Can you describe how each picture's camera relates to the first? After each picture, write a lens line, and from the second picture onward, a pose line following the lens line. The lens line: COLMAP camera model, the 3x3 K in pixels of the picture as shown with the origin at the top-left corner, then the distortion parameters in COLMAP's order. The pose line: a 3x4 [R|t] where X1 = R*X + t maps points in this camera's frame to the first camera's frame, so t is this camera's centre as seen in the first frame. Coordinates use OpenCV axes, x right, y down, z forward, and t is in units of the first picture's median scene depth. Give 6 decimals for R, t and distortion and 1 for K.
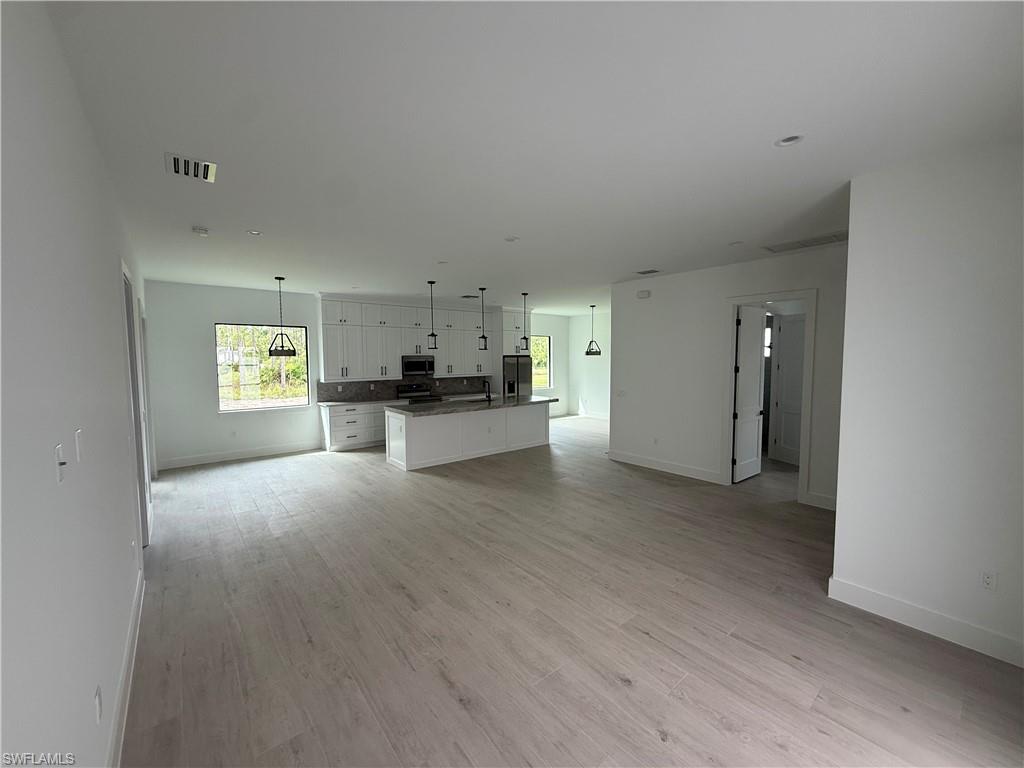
lens RADIAL K [[408.7, 0, 510.5], [0, 408.7, 383.5], [0, 0, 1]] dist [0.000965, 0.000968]
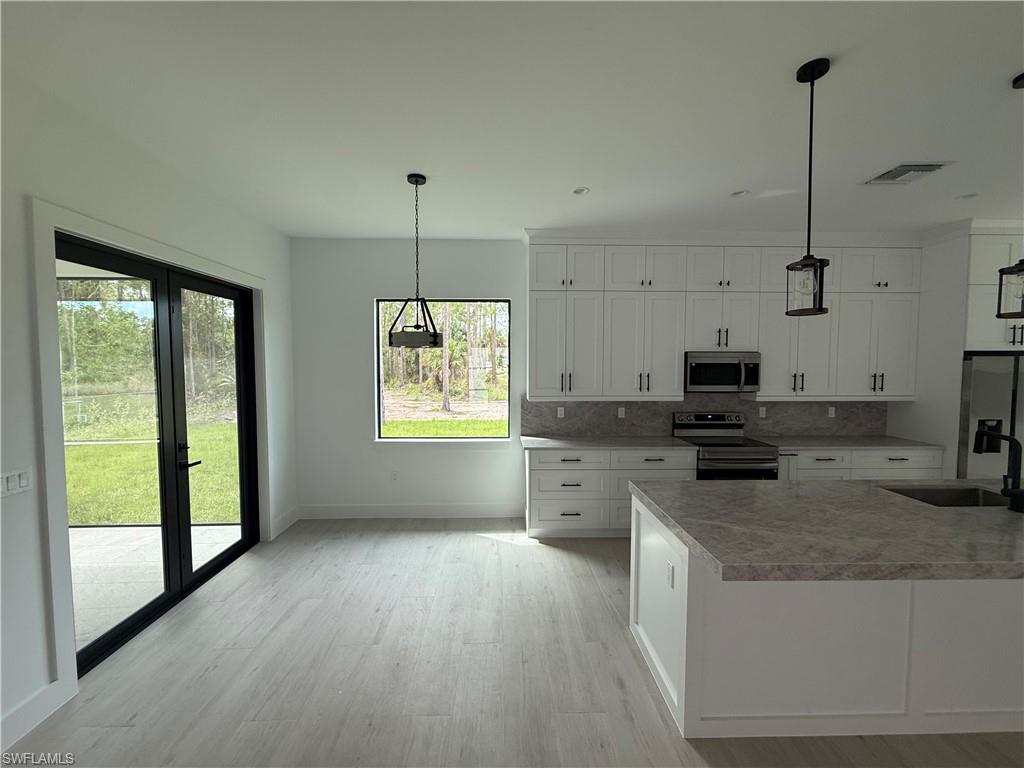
lens RADIAL K [[408.7, 0, 506.6], [0, 408.7, 384.2], [0, 0, 1]] dist [0.000965, 0.000968]
pose [[0.786905, 0.036866, -0.615972, -0.133421], [-0.046953, 0.998897, -0.000199, -0.020120], [0.615285, 0.029078, 0.787768, 0.494441]]
